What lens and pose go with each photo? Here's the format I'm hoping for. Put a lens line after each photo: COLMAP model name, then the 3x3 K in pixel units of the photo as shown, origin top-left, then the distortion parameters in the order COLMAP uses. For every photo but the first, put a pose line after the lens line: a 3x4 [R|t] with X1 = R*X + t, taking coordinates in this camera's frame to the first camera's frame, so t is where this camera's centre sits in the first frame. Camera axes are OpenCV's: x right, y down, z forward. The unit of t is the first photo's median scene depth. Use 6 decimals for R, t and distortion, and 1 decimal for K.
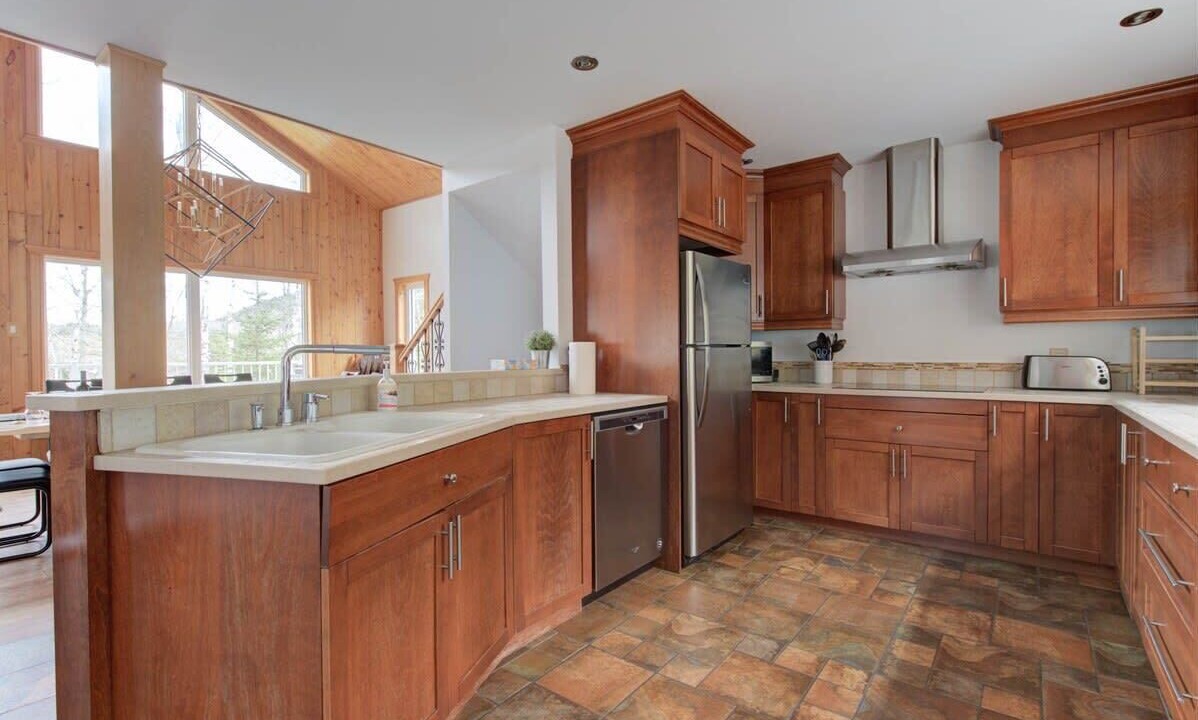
lens RADIAL K [[545.2, 0, 601.2], [0, 545.2, 361.7], [0, 0, 1]] dist [-0.002225, -0.002204]
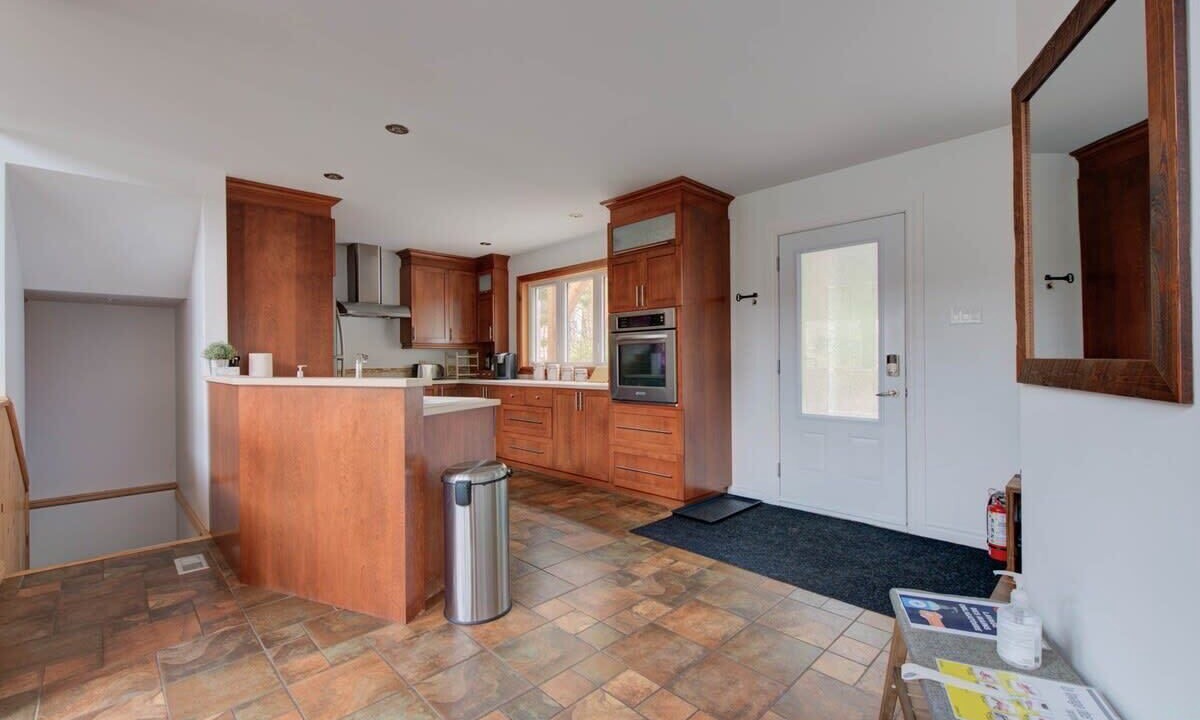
lens RADIAL K [[510.3, 0, 601.0], [0, 510.3, 361.4], [0, 0, 1]] dist [0.001316, -0.001269]
pose [[0.127753, 0.004801, 0.991794, -1.183681], [0.025708, 0.999636, -0.008150, 0.013930], [-0.991473, 0.026539, 0.127583, 0.053054]]
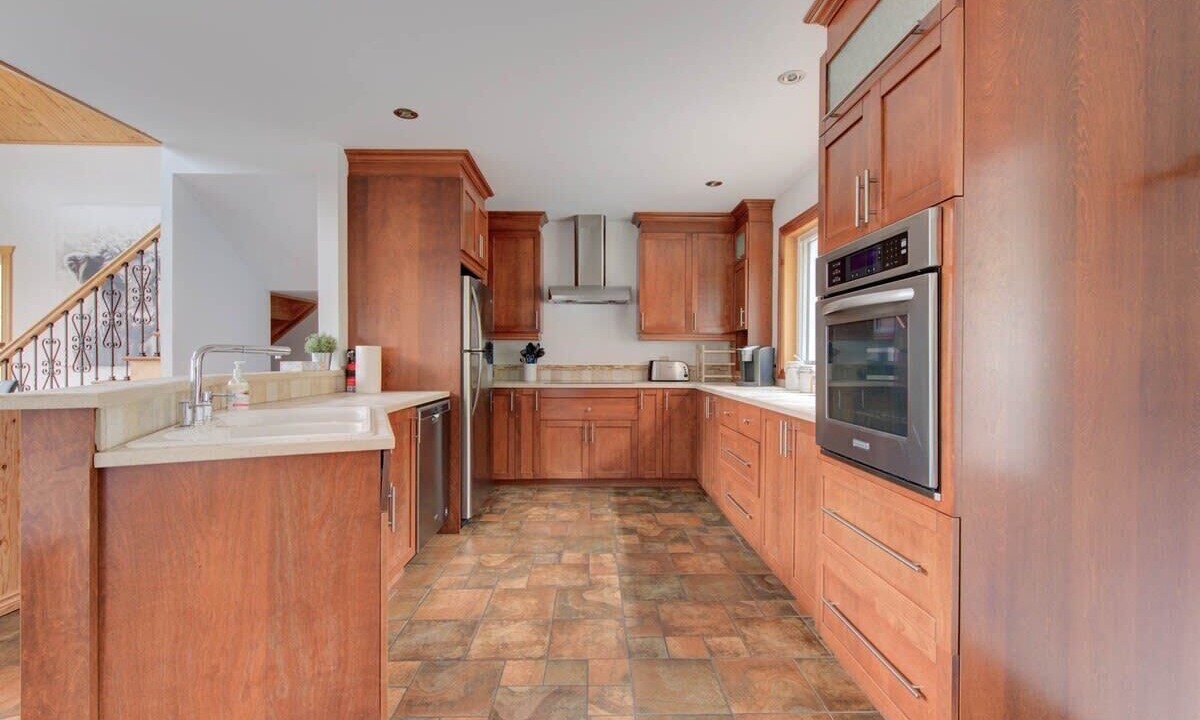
lens RADIAL K [[527.2, 0, 602.6], [0, 527.2, 360.5], [0, 0, 1]] dist [-0.000064, 0.000176]
pose [[0.774475, 0.006166, 0.632574, -0.362250], [0.001669, 0.999929, -0.011791, 0.007648], [-0.632602, 0.010188, 0.774410, -0.142239]]
